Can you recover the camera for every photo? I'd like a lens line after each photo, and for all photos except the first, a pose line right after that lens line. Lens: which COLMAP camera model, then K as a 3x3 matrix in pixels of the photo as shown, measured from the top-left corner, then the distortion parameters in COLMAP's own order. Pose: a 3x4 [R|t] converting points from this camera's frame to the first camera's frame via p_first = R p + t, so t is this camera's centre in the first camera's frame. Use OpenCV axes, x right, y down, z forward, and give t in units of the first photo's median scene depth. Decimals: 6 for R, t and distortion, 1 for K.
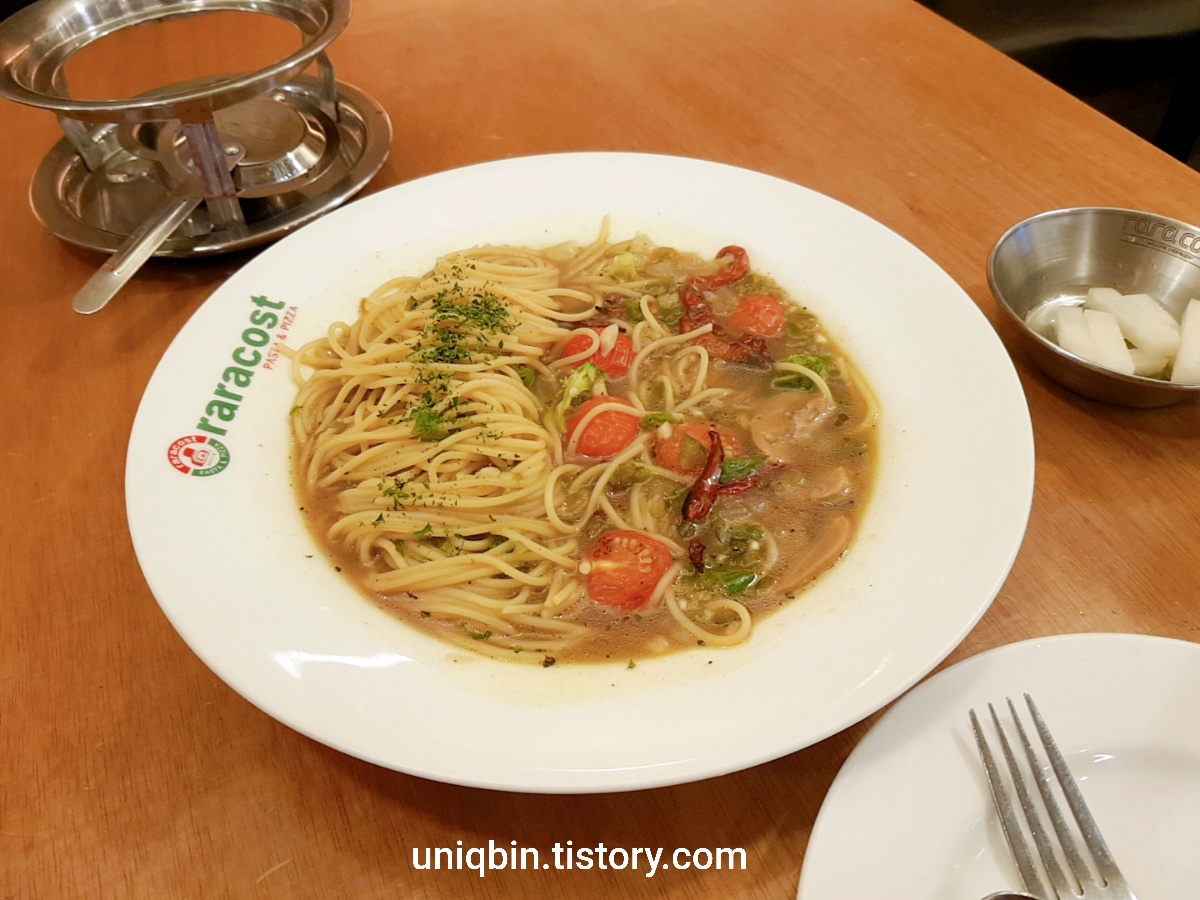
lens RADIAL K [[1661.6, 0, 600.0], [0, 1661.6, 450.0], [0, 0, 1]] dist [-0.008835, -0.120108]
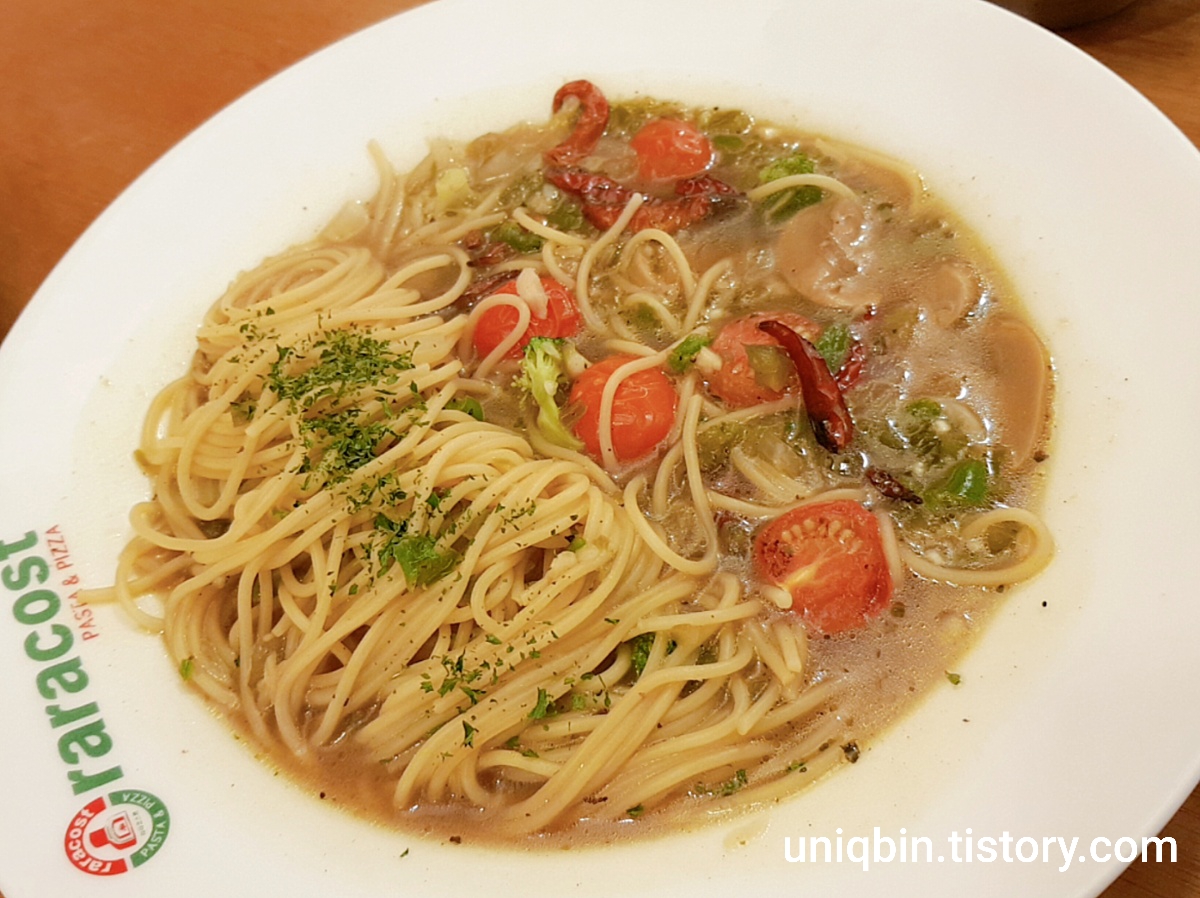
lens RADIAL K [[1661.6, 0, 600.0], [0, 1661.6, 449.0], [0, 0, 1]] dist [-0.008835, -0.120108]
pose [[0.766811, -0.551738, 0.328004, -0.226427], [0.521206, 0.833469, 0.183503, -0.123794], [-0.374627, 0.030246, 0.926682, 0.400007]]
